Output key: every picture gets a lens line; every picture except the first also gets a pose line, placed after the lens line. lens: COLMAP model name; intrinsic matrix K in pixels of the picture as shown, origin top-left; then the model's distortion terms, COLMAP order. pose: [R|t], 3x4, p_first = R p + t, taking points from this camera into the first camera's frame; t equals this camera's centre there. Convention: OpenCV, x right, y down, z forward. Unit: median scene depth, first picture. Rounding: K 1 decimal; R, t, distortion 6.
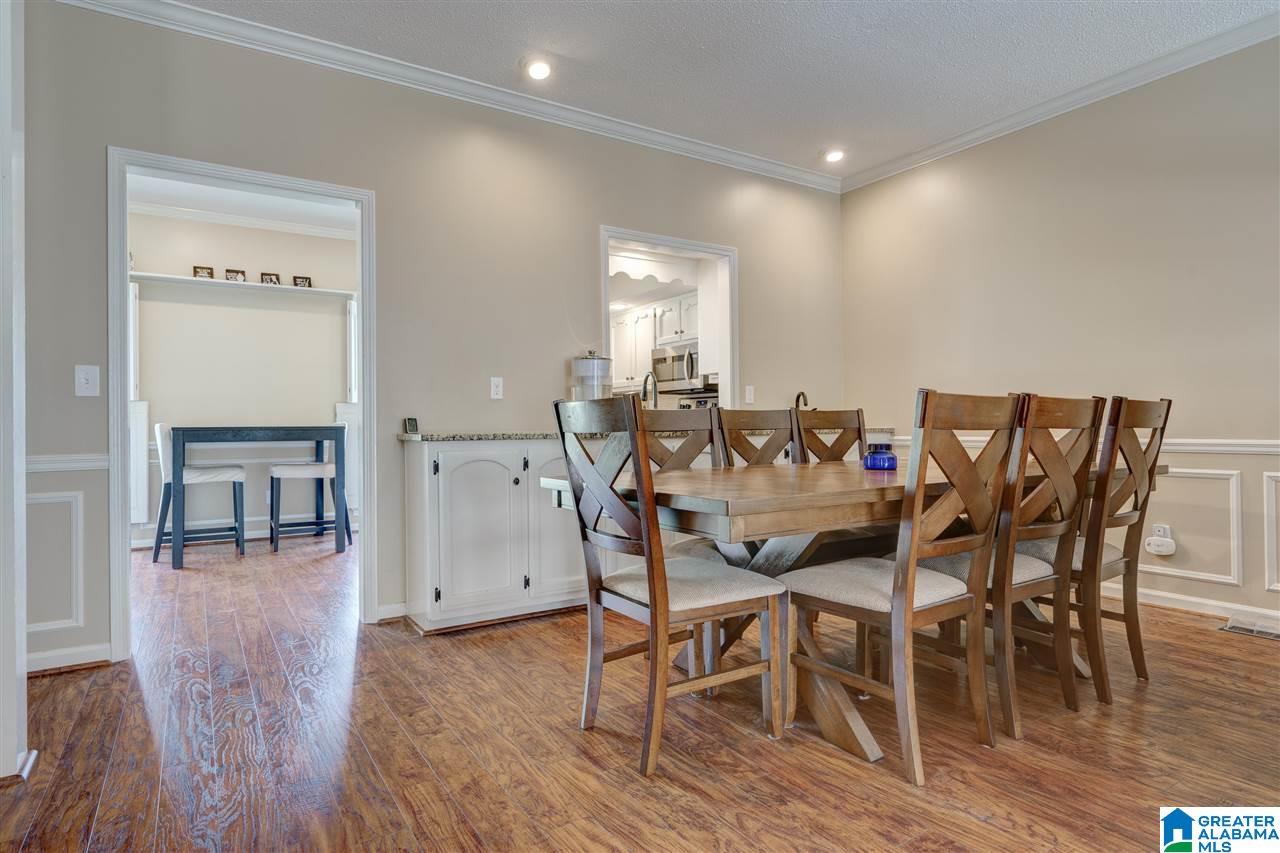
lens RADIAL K [[701.2, 0, 640.4], [0, 701.2, 426.4], [0, 0, 1]] dist [0.006226, 0.000775]
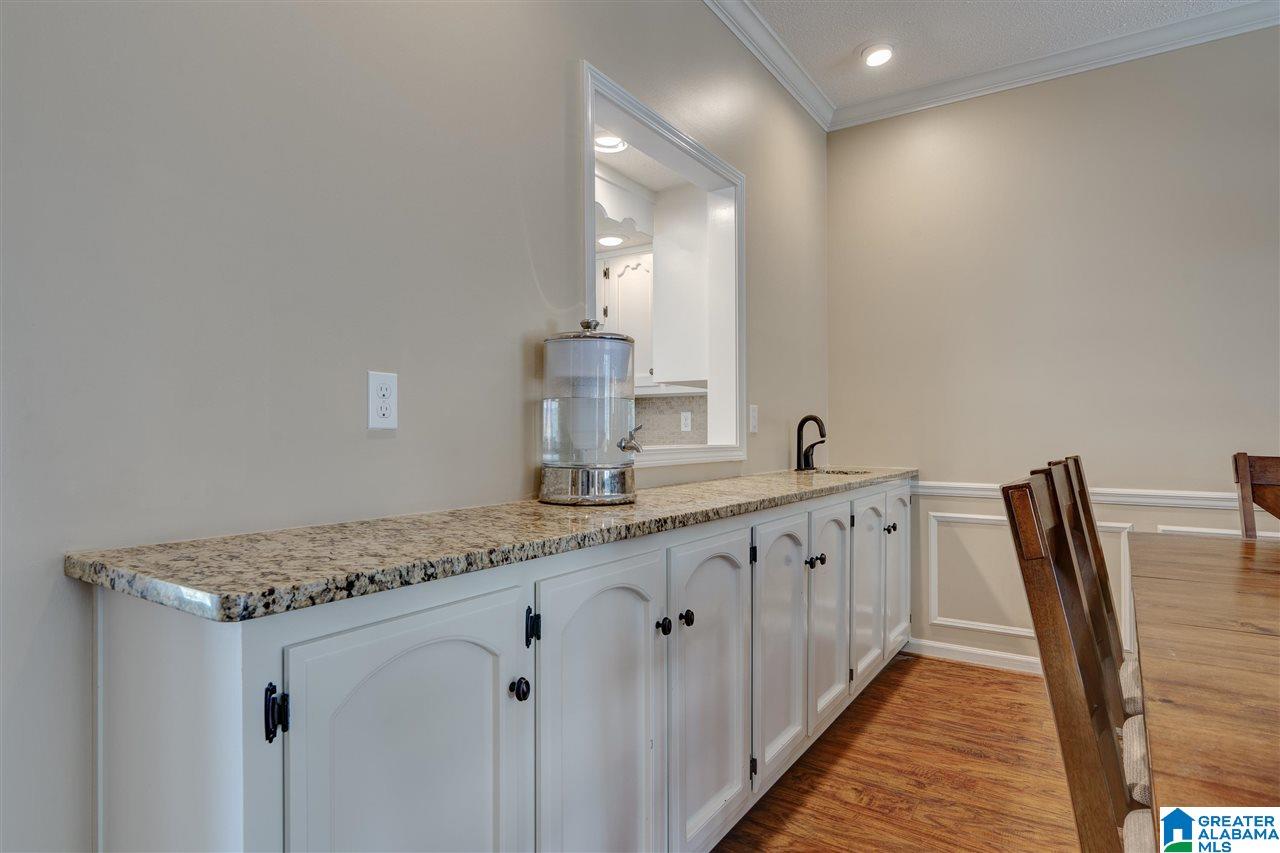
lens RADIAL K [[701.2, 0, 636.7], [0, 701.2, 427.0], [0, 0, 1]] dist [0.006226, 0.000775]
pose [[0.909052, 0.011235, 0.416530, -0.237026], [-0.005313, 0.999868, -0.015375, -0.035098], [-0.416648, 0.011764, 0.908992, 0.603459]]
